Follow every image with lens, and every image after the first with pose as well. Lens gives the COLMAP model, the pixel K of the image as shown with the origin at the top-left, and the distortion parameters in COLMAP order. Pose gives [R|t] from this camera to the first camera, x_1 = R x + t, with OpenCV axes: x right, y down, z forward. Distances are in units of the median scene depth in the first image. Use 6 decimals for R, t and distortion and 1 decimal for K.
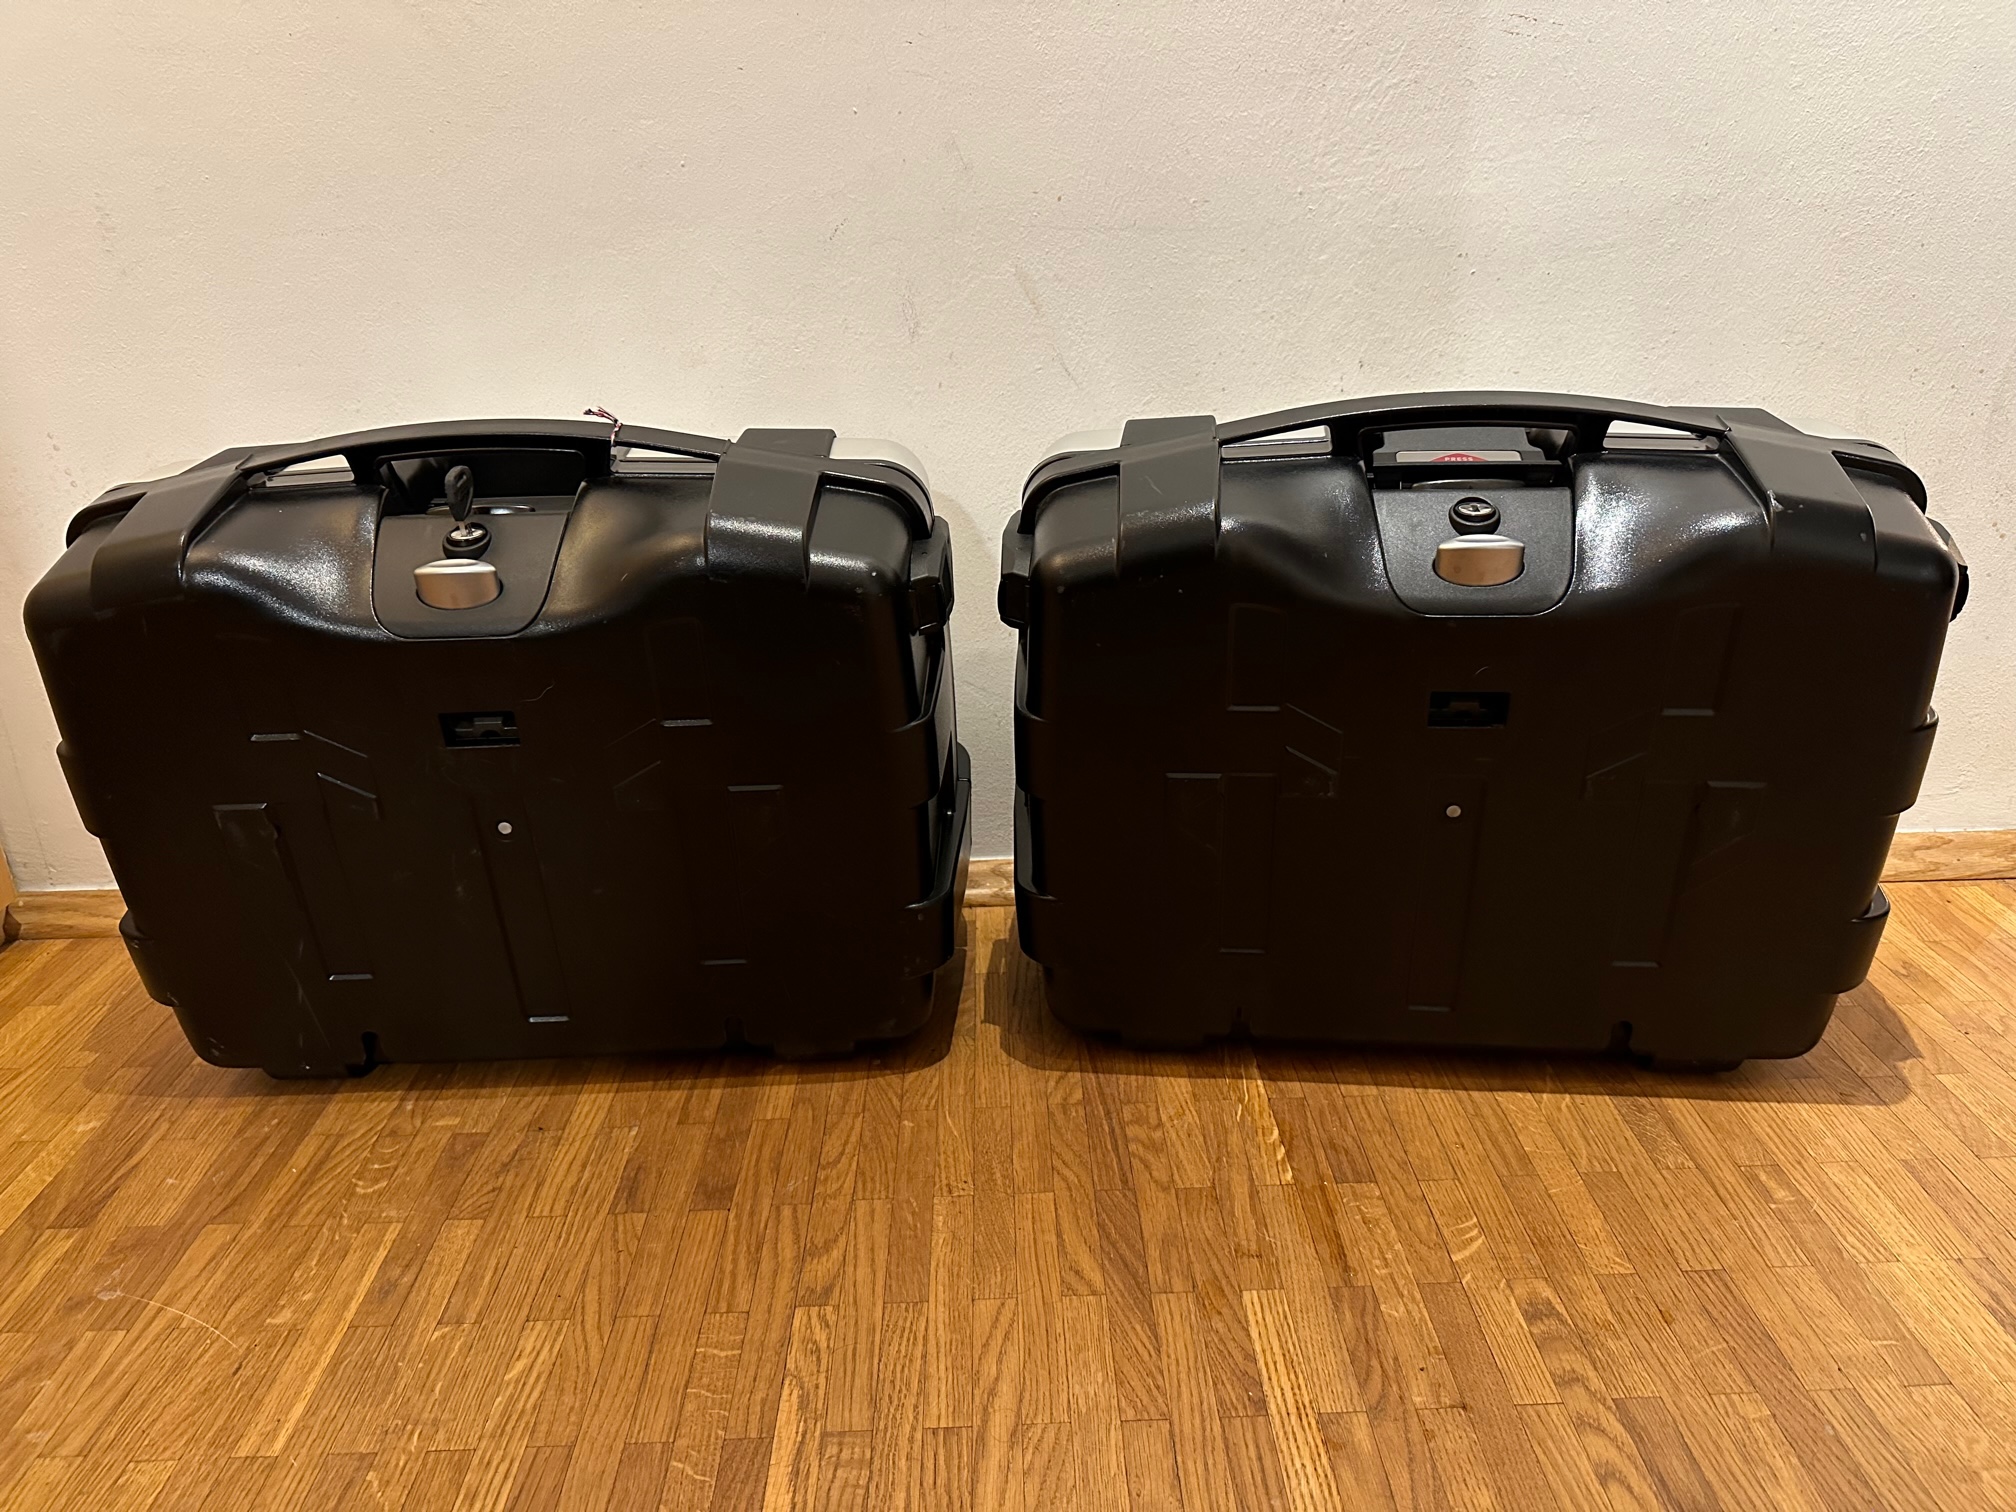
lens RADIAL K [[1434.3, 0, 1005.0], [0, 1434.3, 767.1], [0, 0, 1]] dist [-0.005599, -0.011800]
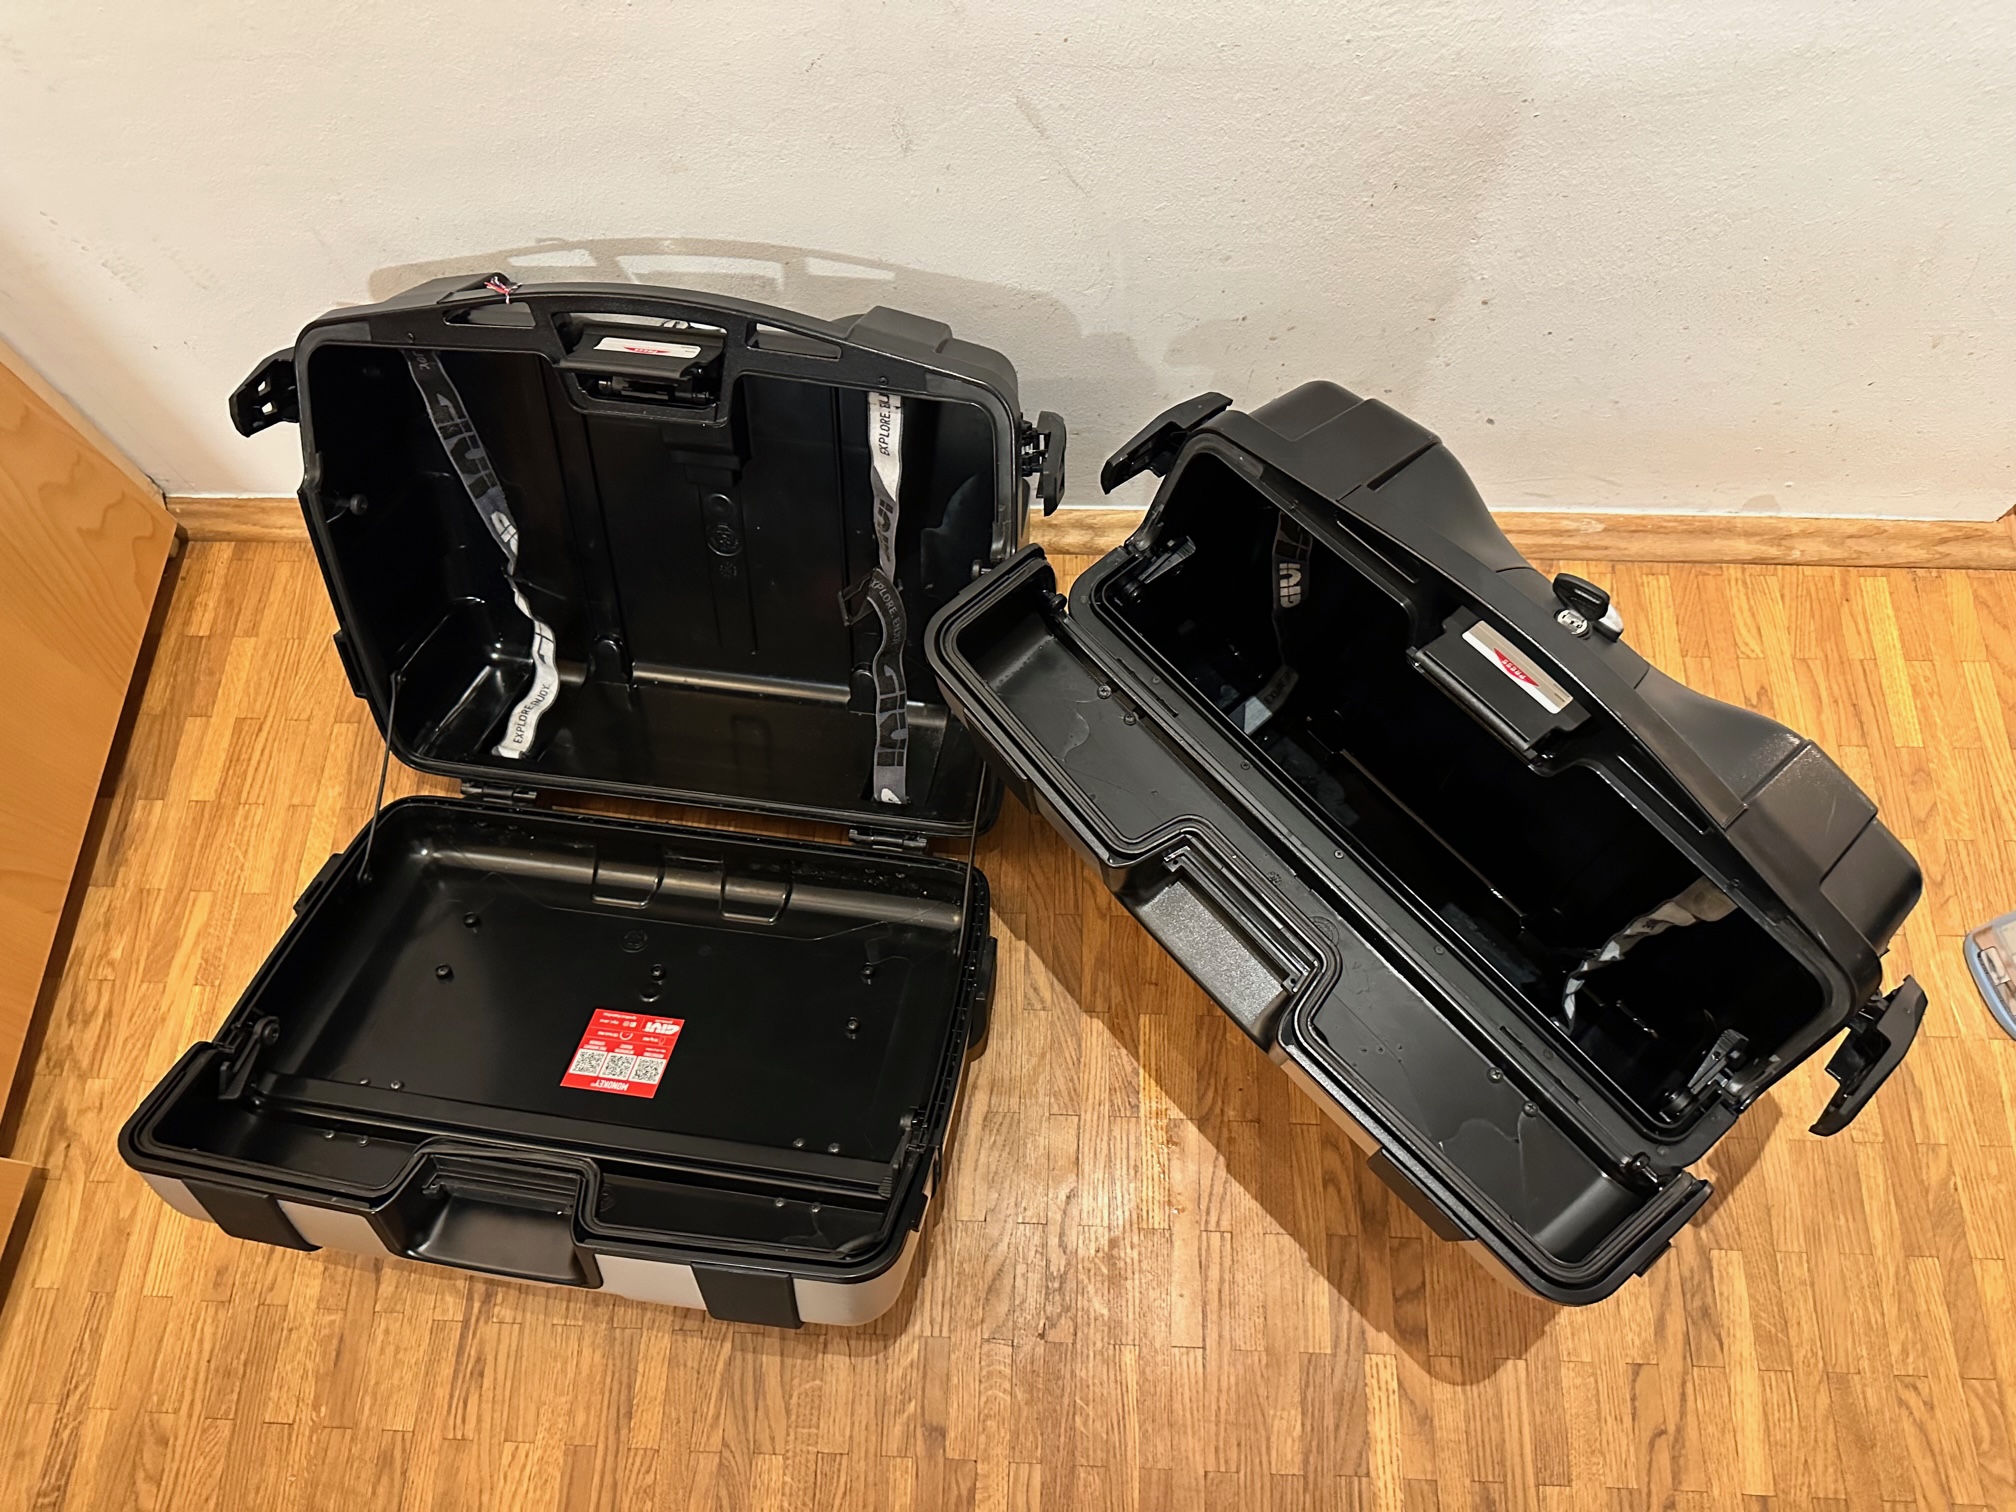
lens RADIAL K [[1434.3, 0, 1001.1], [0, 1434.3, 762.4], [0, 0, 1]] dist [-0.005599, -0.011800]
pose [[0.998023, 0.043476, -0.045396, 0.064506], [0.001833, 0.701780, 0.712391, -0.795211], [0.062830, -0.711066, 0.700313, 0.095864]]
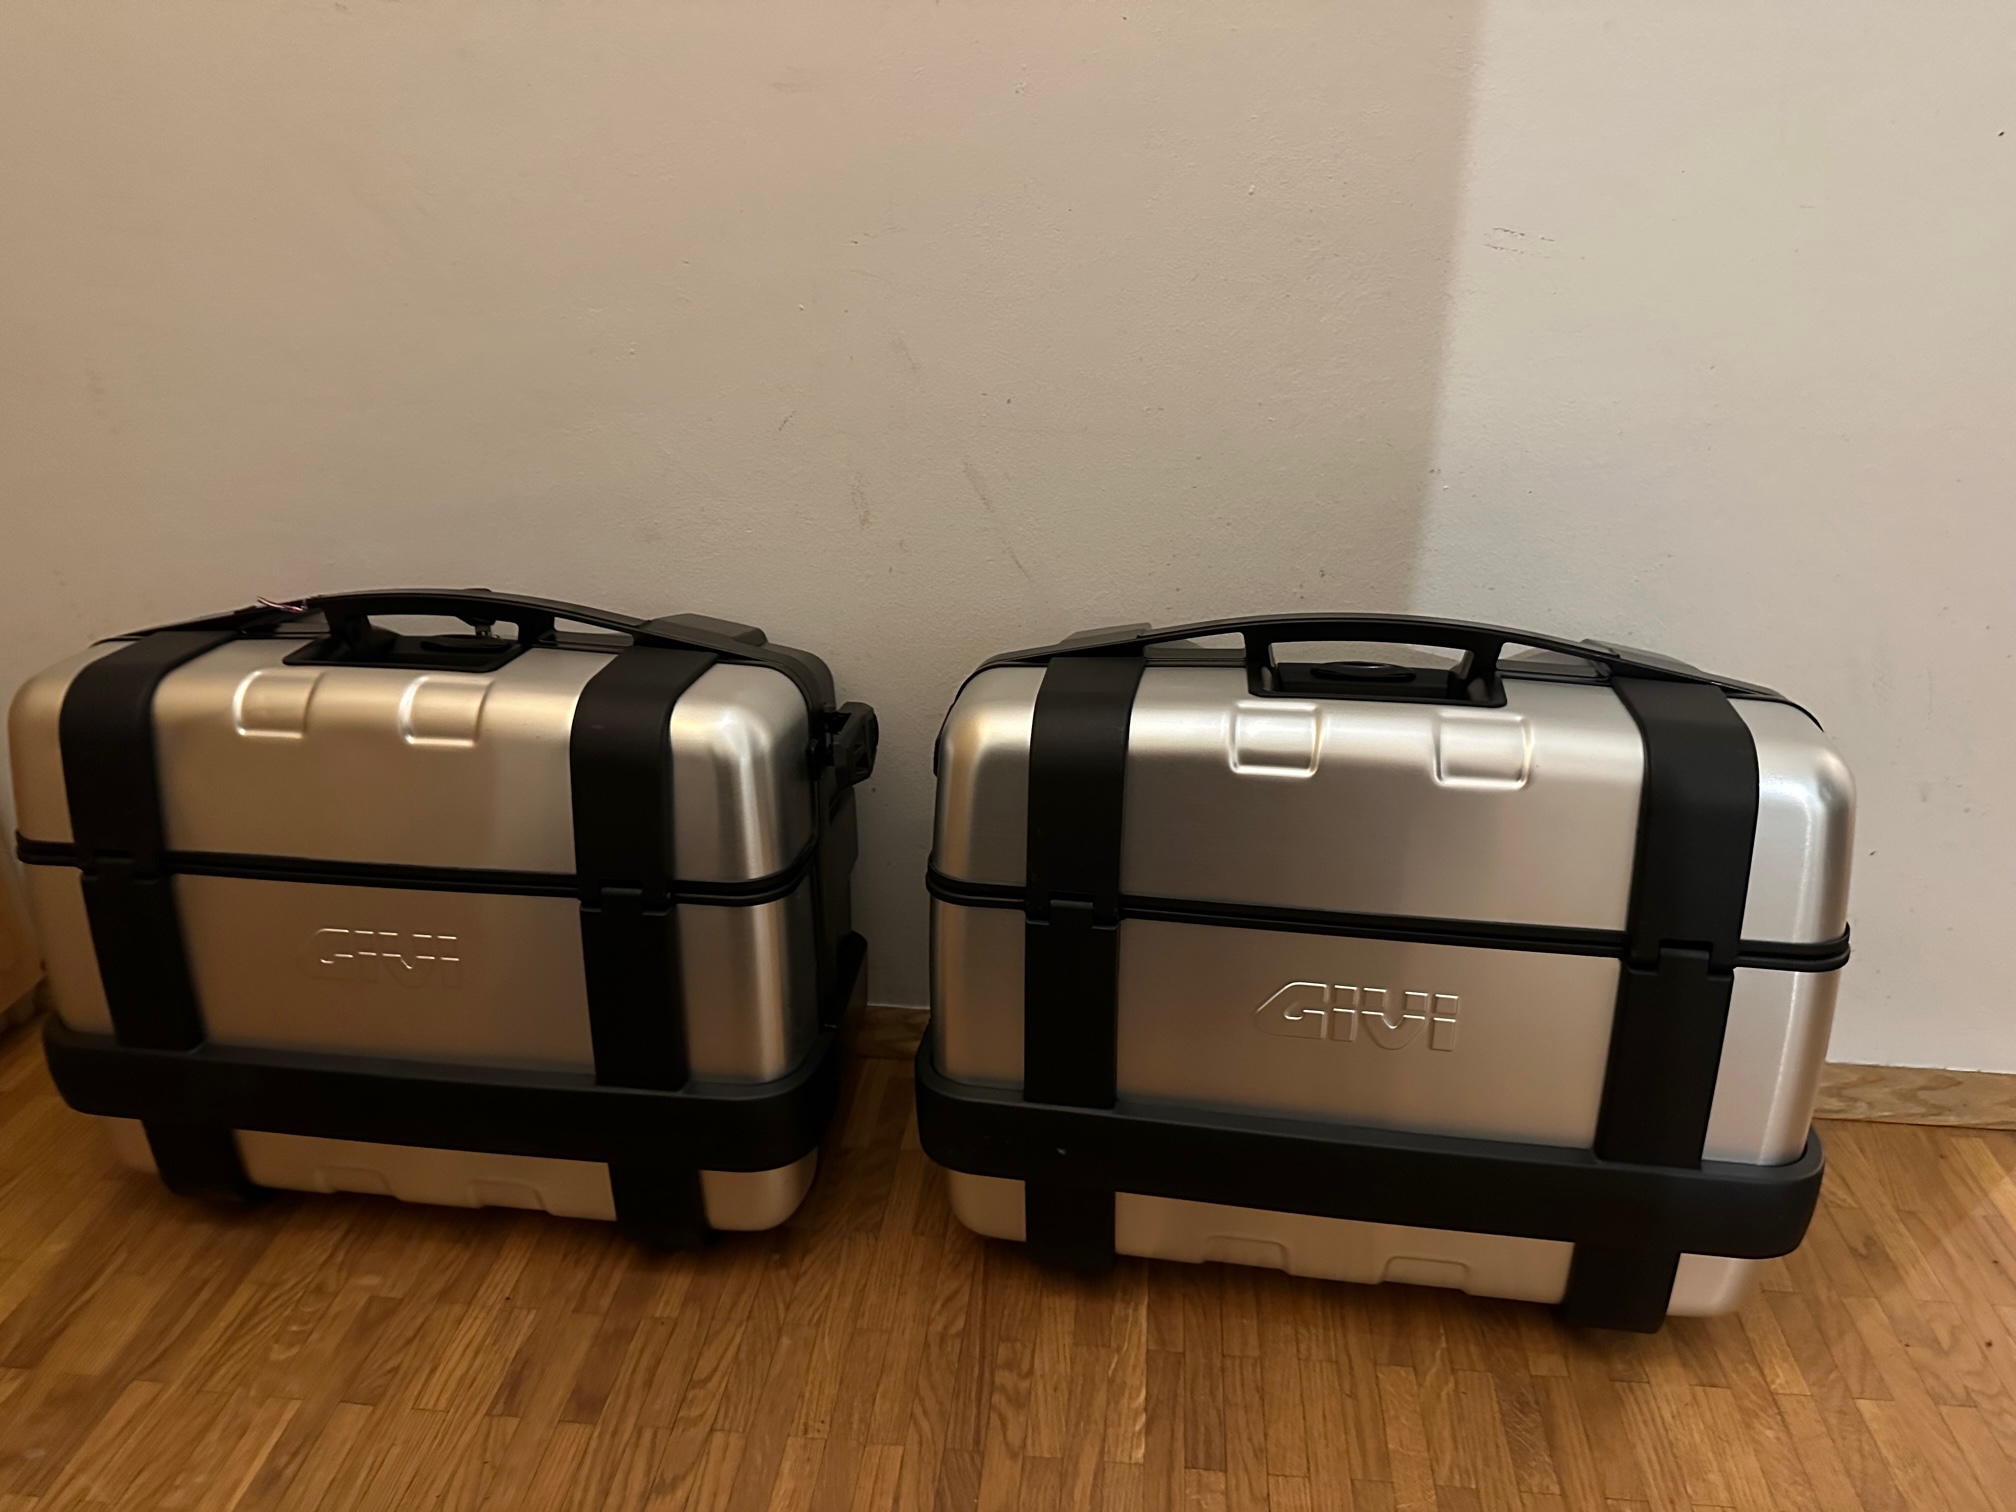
lens RADIAL K [[1434.3, 0, 1005.4], [0, 1434.3, 745.2], [0, 0, 1]] dist [-0.005599, -0.011800]
pose [[0.992165, 0.064390, -0.107066, 0.173465], [-0.057490, 0.996140, 0.066334, -0.256930], [0.110924, -0.059659, 0.992037, 0.029746]]
